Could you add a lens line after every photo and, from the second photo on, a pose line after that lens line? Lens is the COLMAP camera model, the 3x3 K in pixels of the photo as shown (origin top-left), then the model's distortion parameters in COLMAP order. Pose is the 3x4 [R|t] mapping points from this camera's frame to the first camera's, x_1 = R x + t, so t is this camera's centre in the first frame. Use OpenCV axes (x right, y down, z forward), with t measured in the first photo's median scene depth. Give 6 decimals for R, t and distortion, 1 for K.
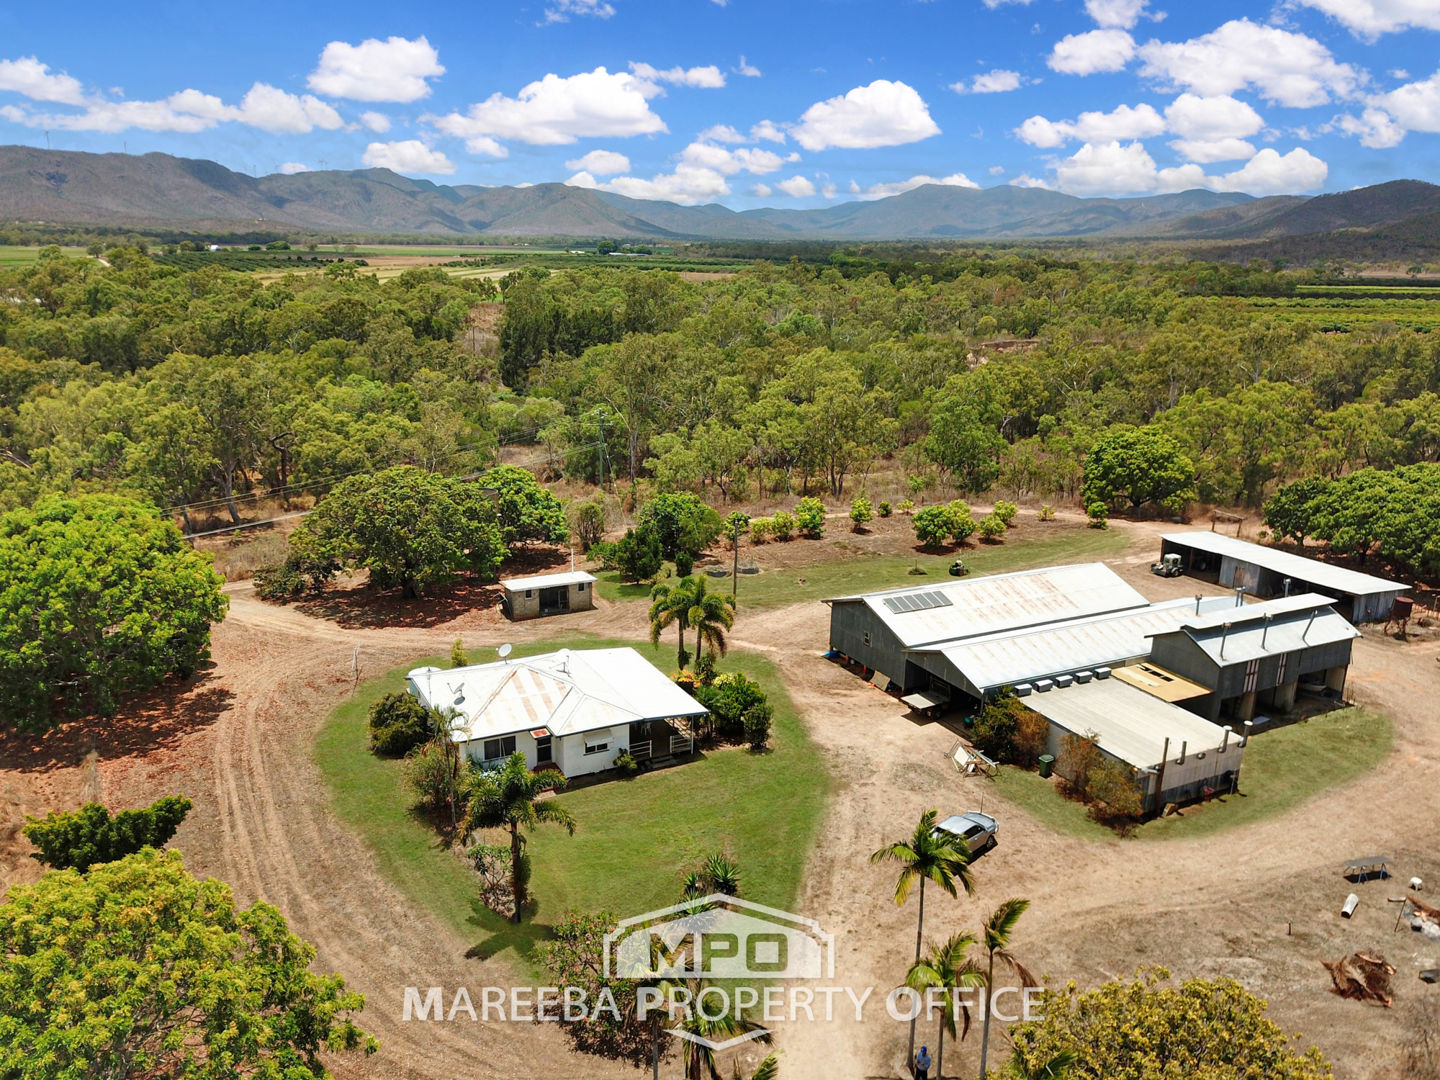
lens RADIAL K [[1096.7, 0, 713.5], [0, 1096.7, 540.7], [0, 0, 1]] dist [0.009980, 0.004903]
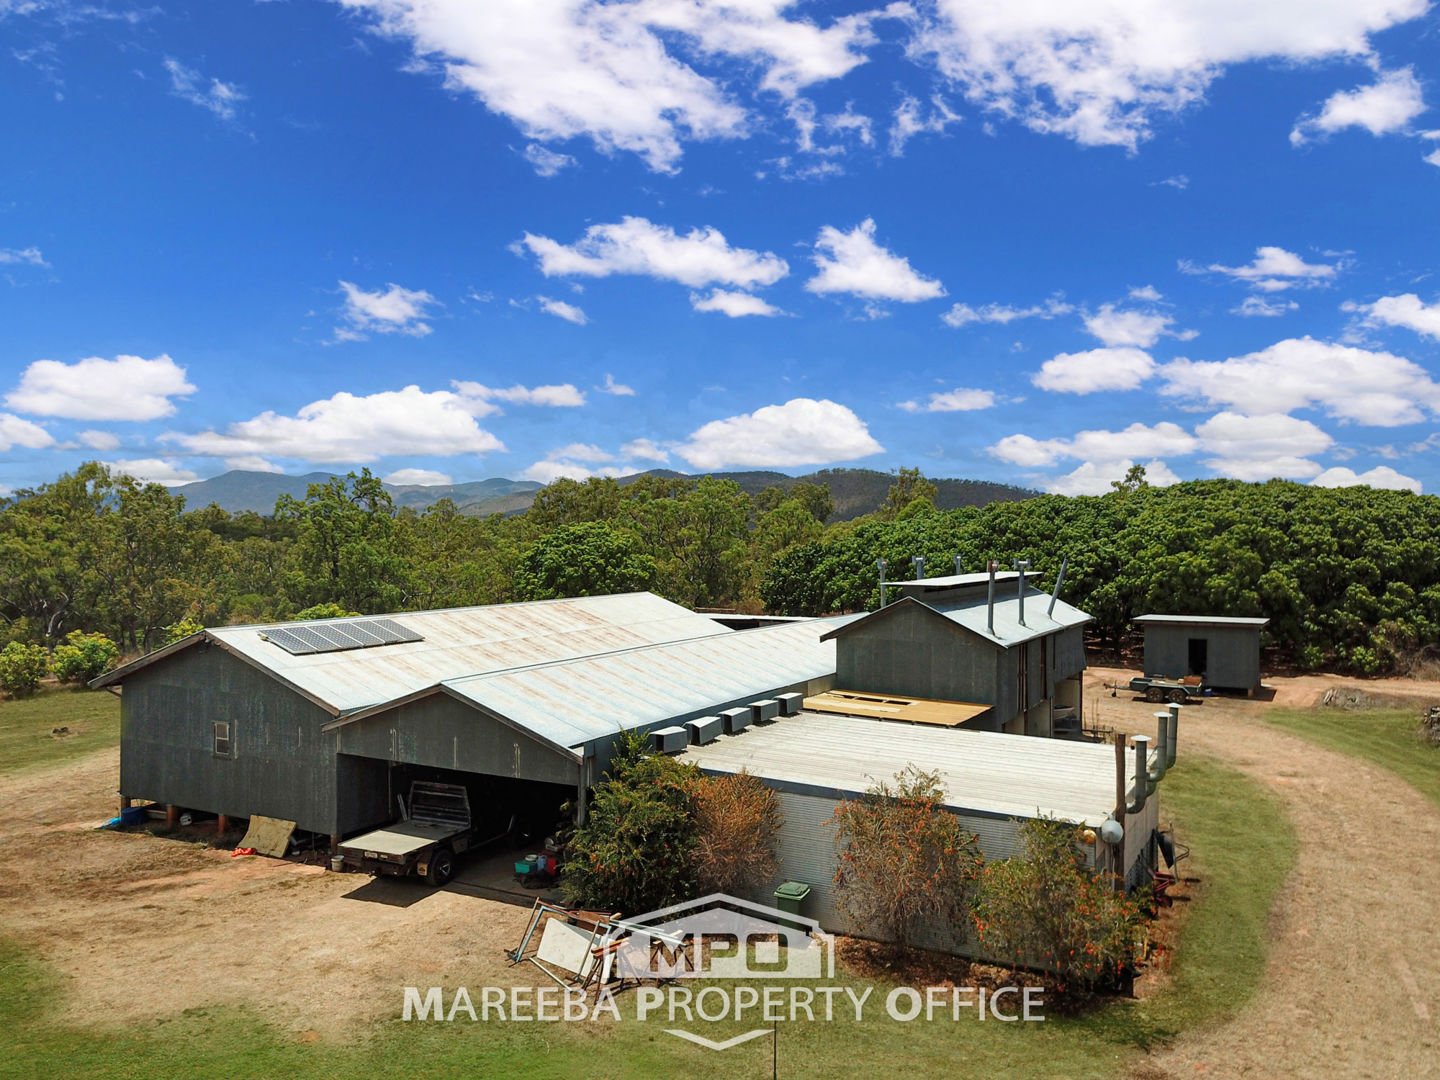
lens RADIAL K [[1096.7, 0, 721.3], [0, 1096.7, 537.1], [0, 0, 1]] dist [0.009980, 0.004903]
pose [[0.827704, -0.013213, 0.561010, 0.068094], [0.152177, 0.967547, -0.201731, 0.128344], [-0.540138, 0.252346, 0.802853, 0.574468]]
